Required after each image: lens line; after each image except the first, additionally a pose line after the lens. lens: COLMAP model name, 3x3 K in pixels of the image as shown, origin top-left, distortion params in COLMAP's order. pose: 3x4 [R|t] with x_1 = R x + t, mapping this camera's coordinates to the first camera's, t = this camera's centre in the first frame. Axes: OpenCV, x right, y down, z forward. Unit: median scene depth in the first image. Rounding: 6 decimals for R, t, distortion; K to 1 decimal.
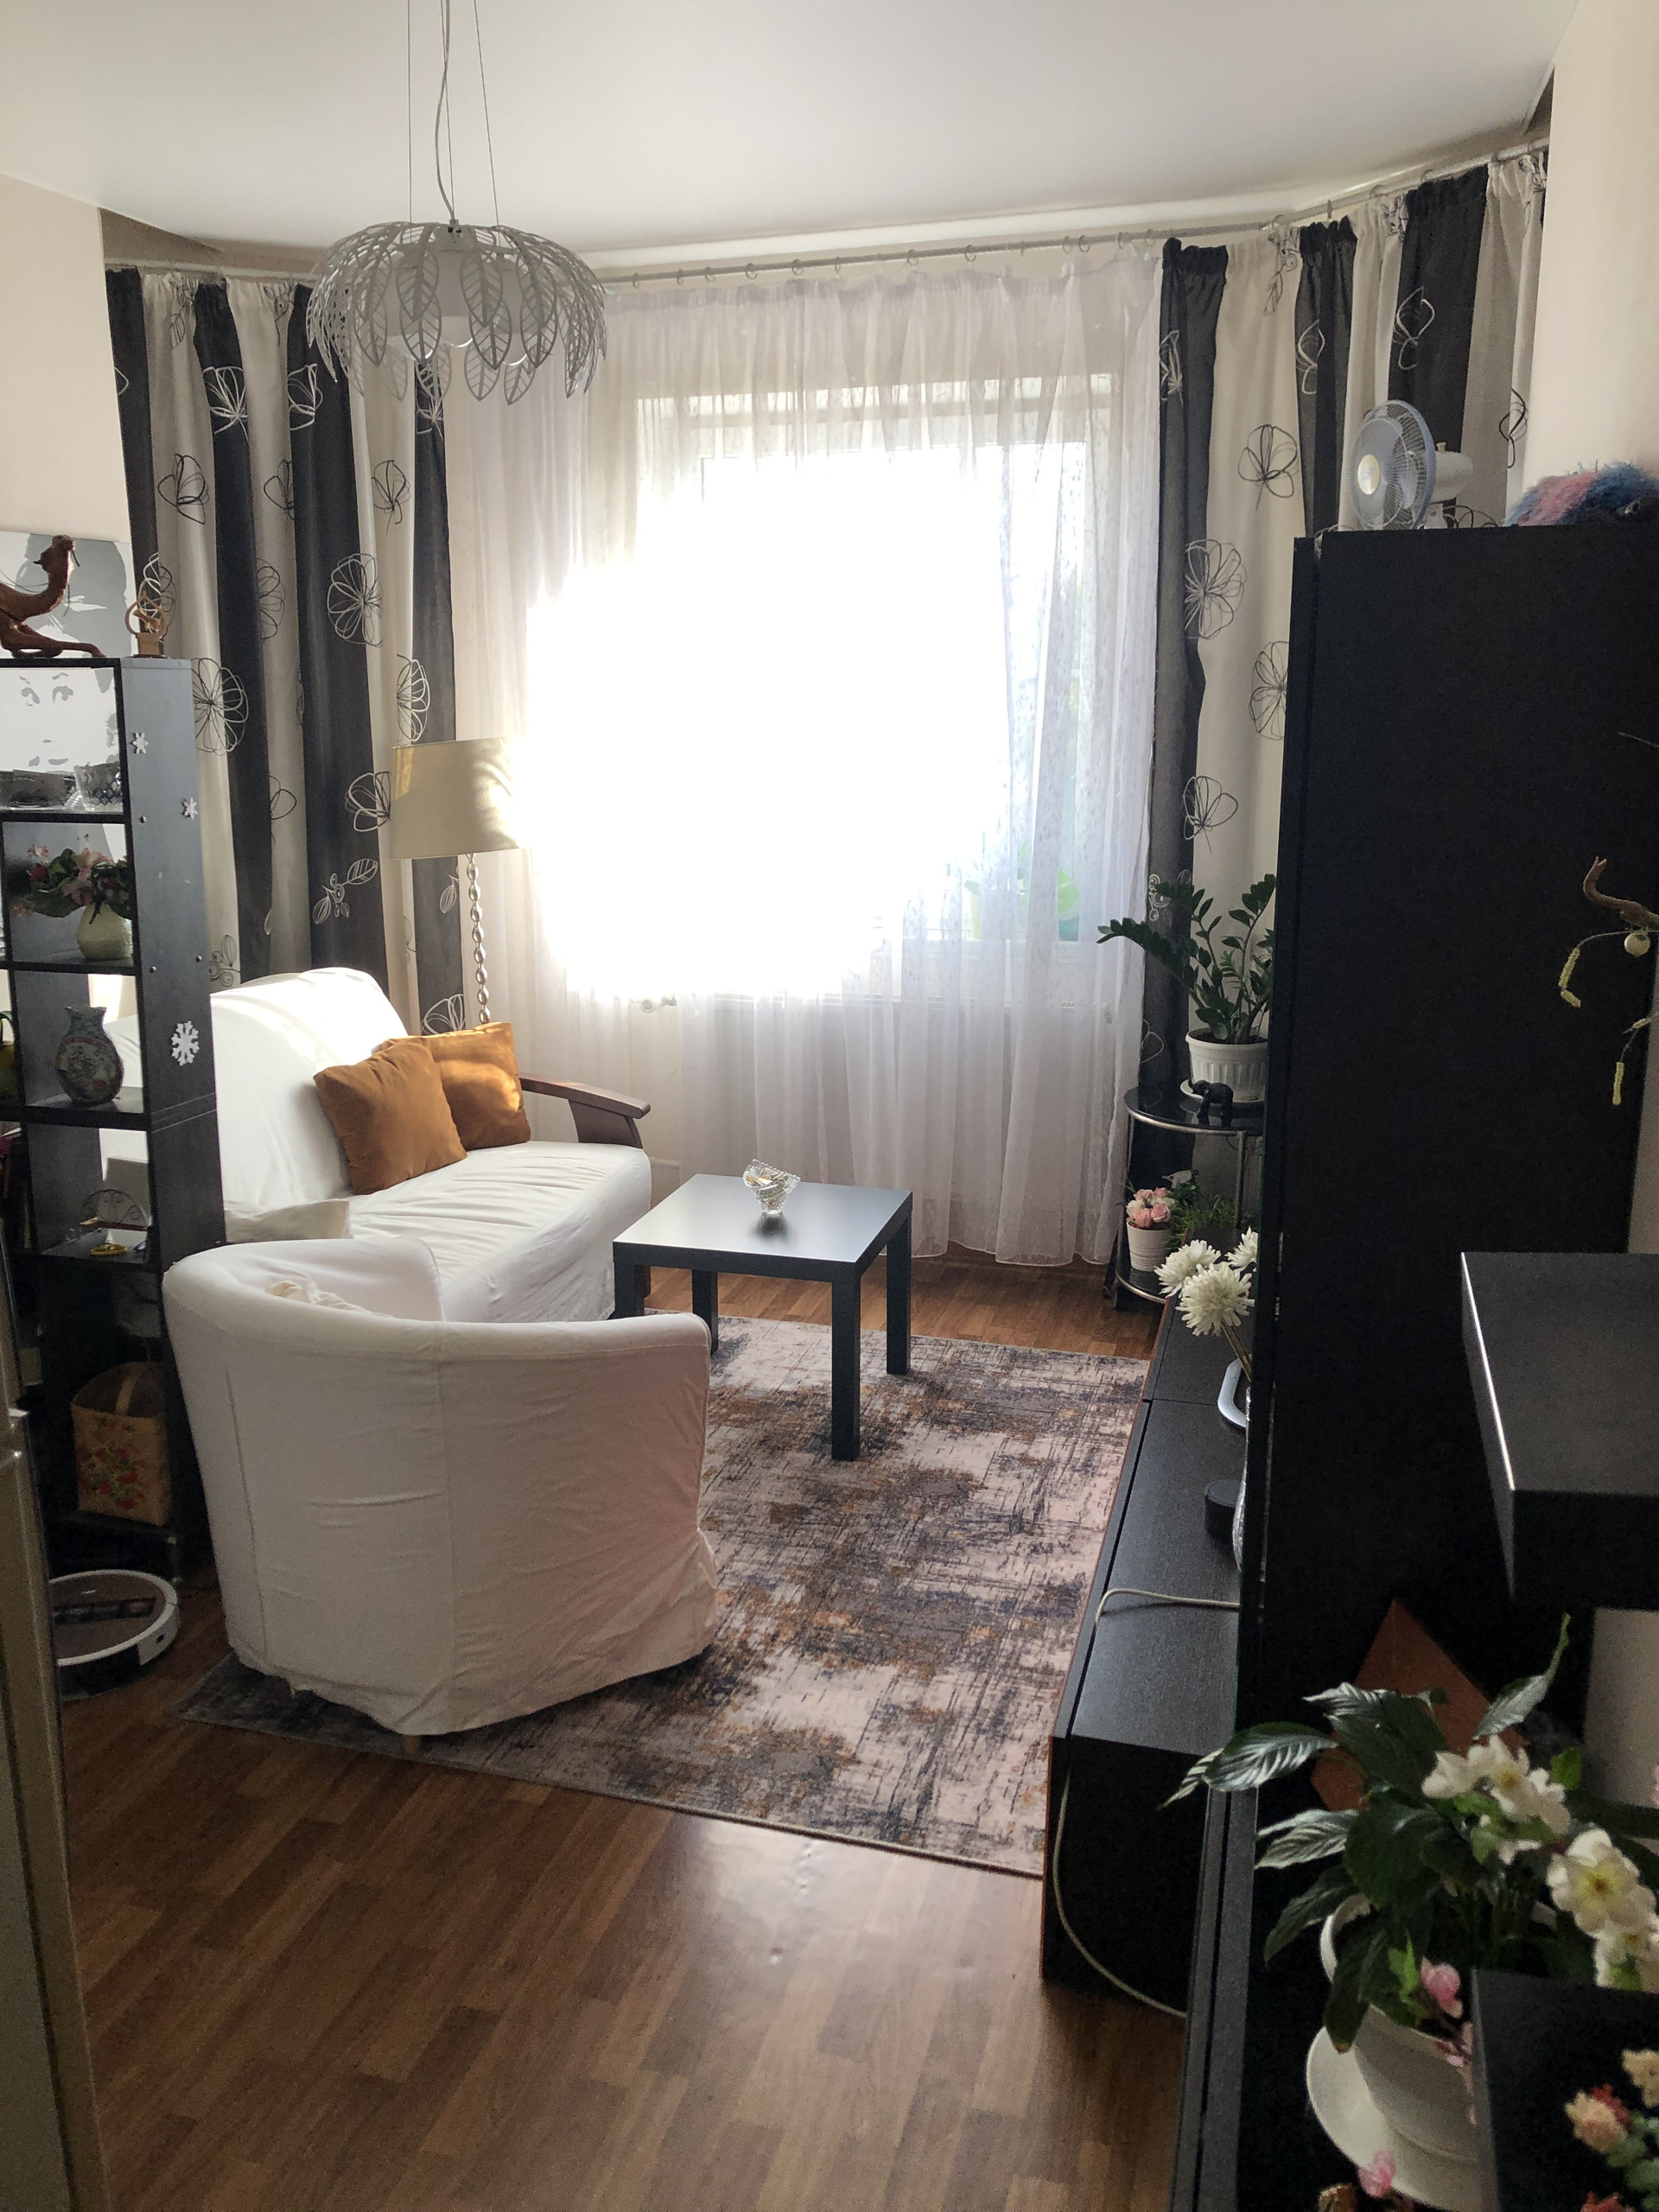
lens RADIAL K [[1812.6, 0, 809.7], [0, 1812.6, 1113.3], [0, 0, 1]] dist [0.051027, -0.052481]
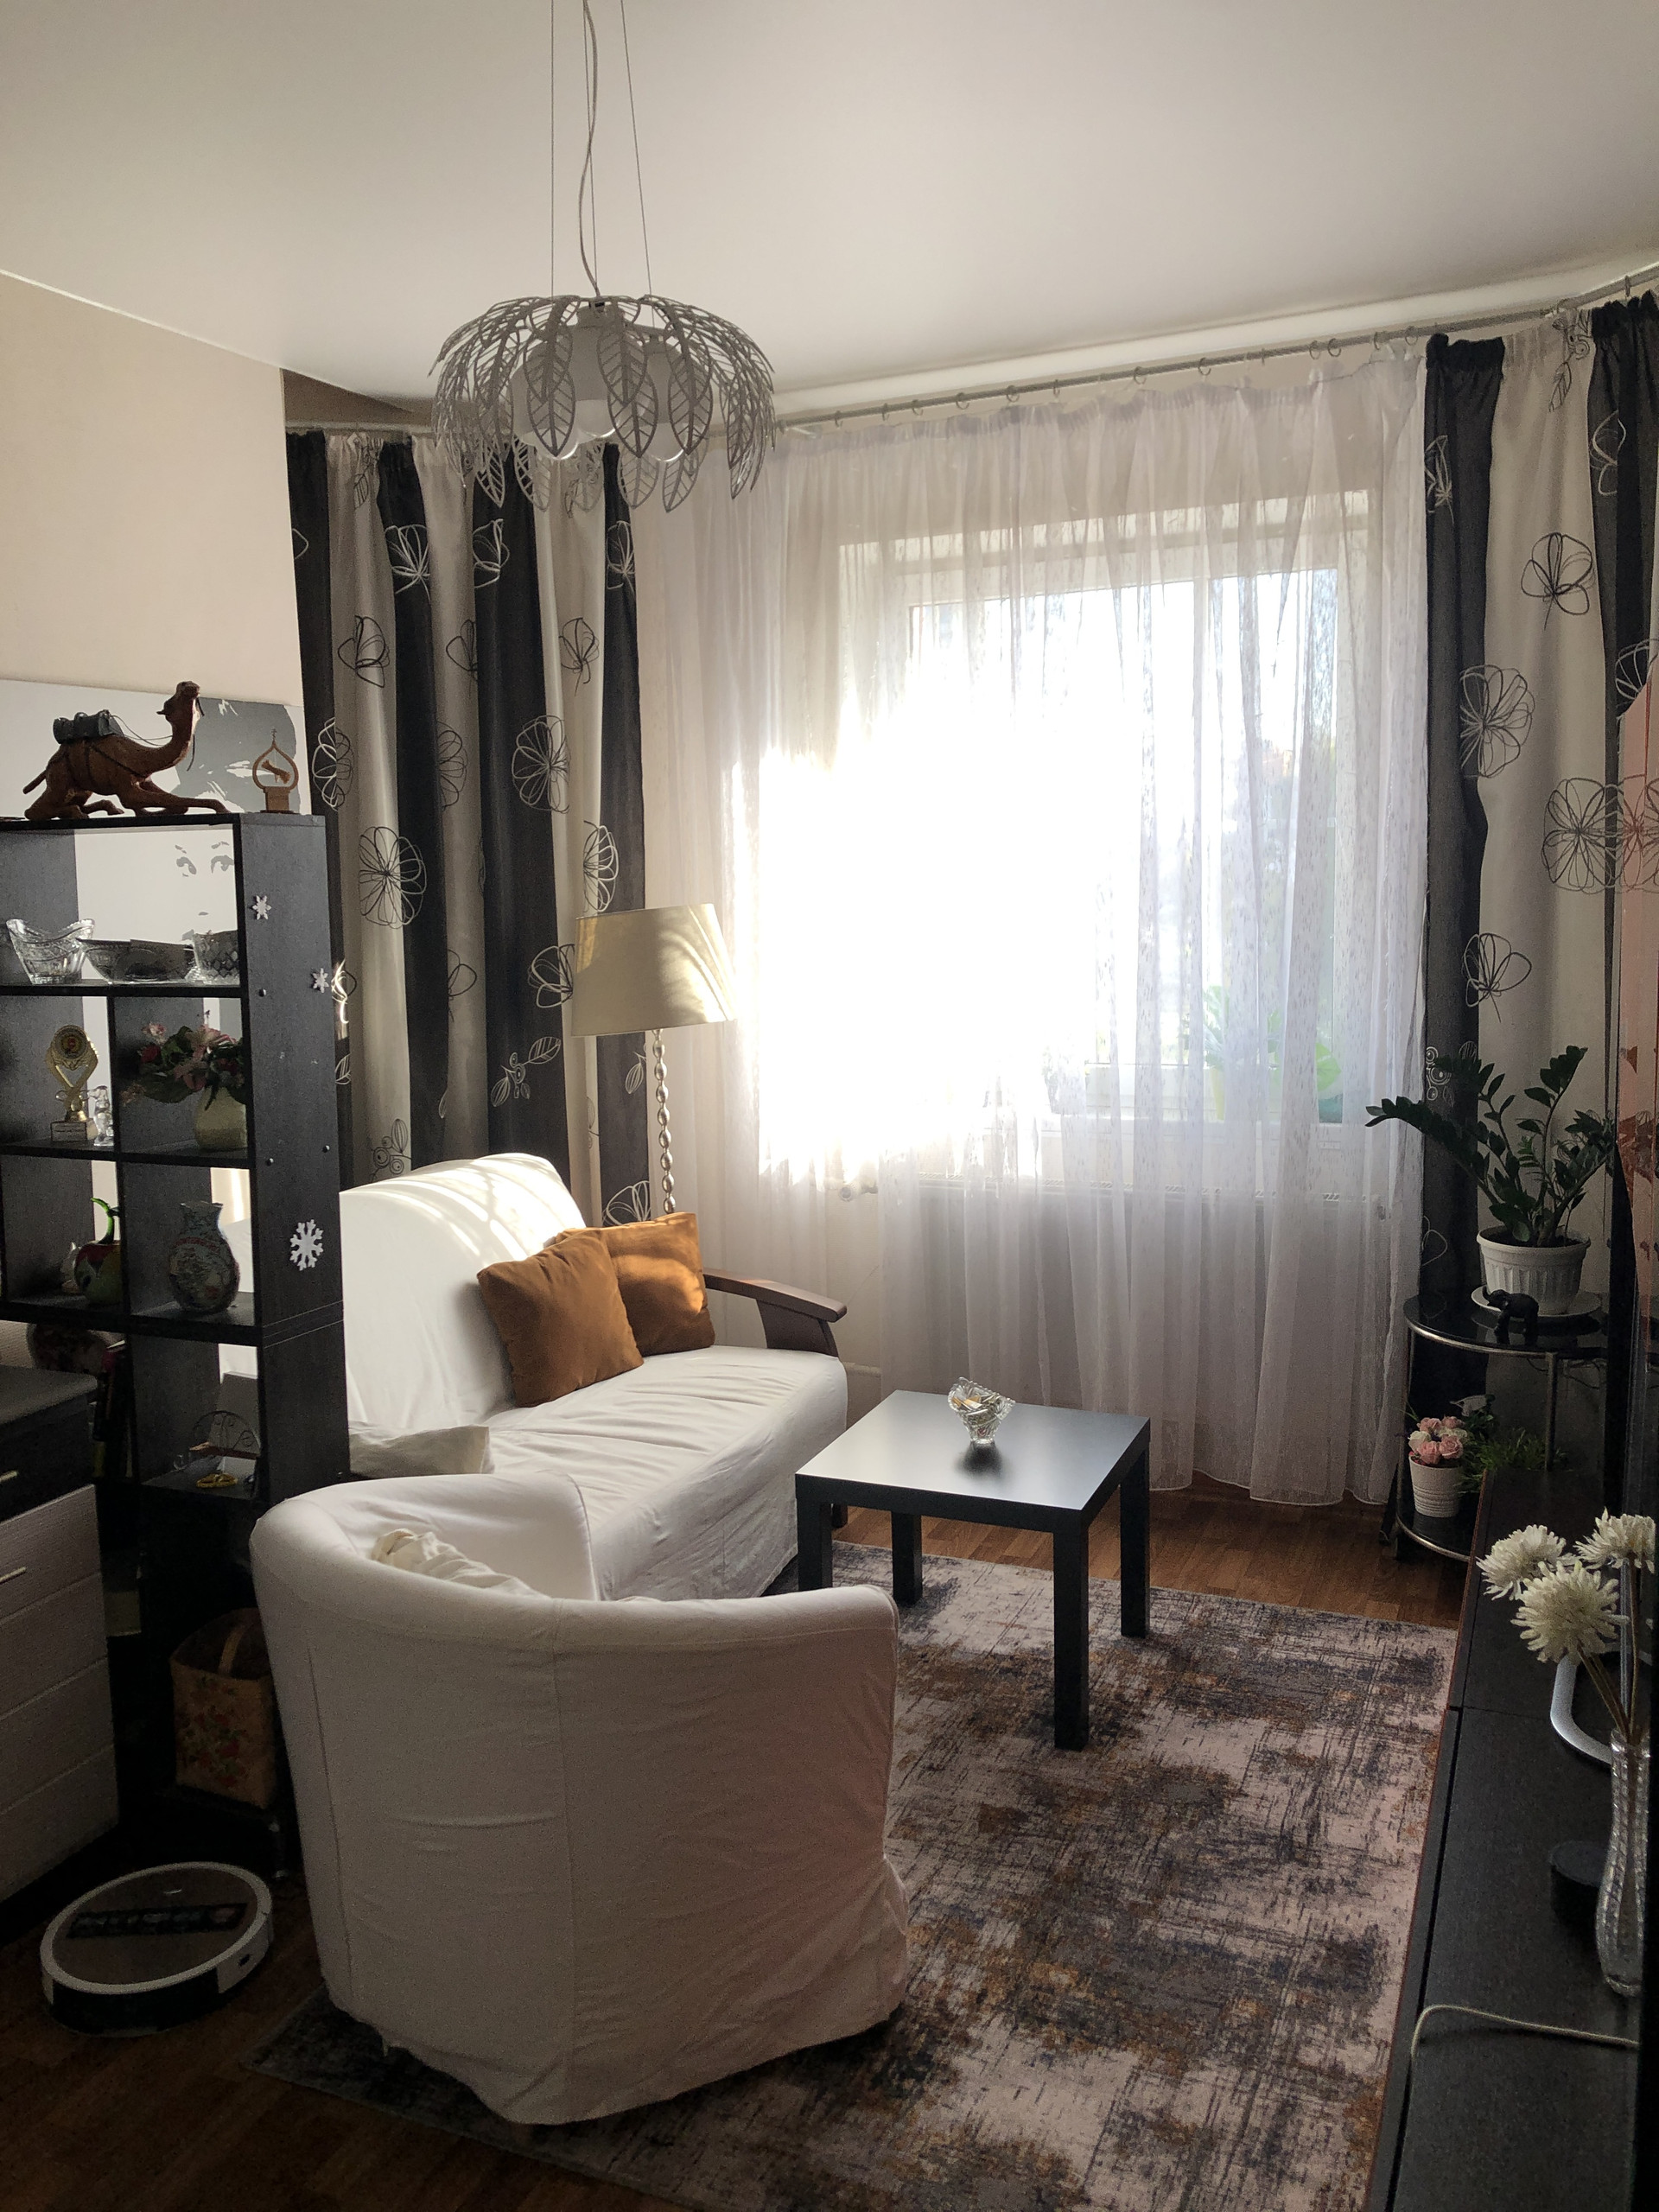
lens RADIAL K [[1812.6, 0, 822.2], [0, 1812.6, 1094.1], [0, 0, 1]] dist [0.051027, -0.052481]
pose [[0.992890, -0.003327, -0.118991, 0.006942], [-0.009451, 0.994250, -0.106666, -0.016353], [0.118661, 0.107033, 0.987149, 0.132777]]
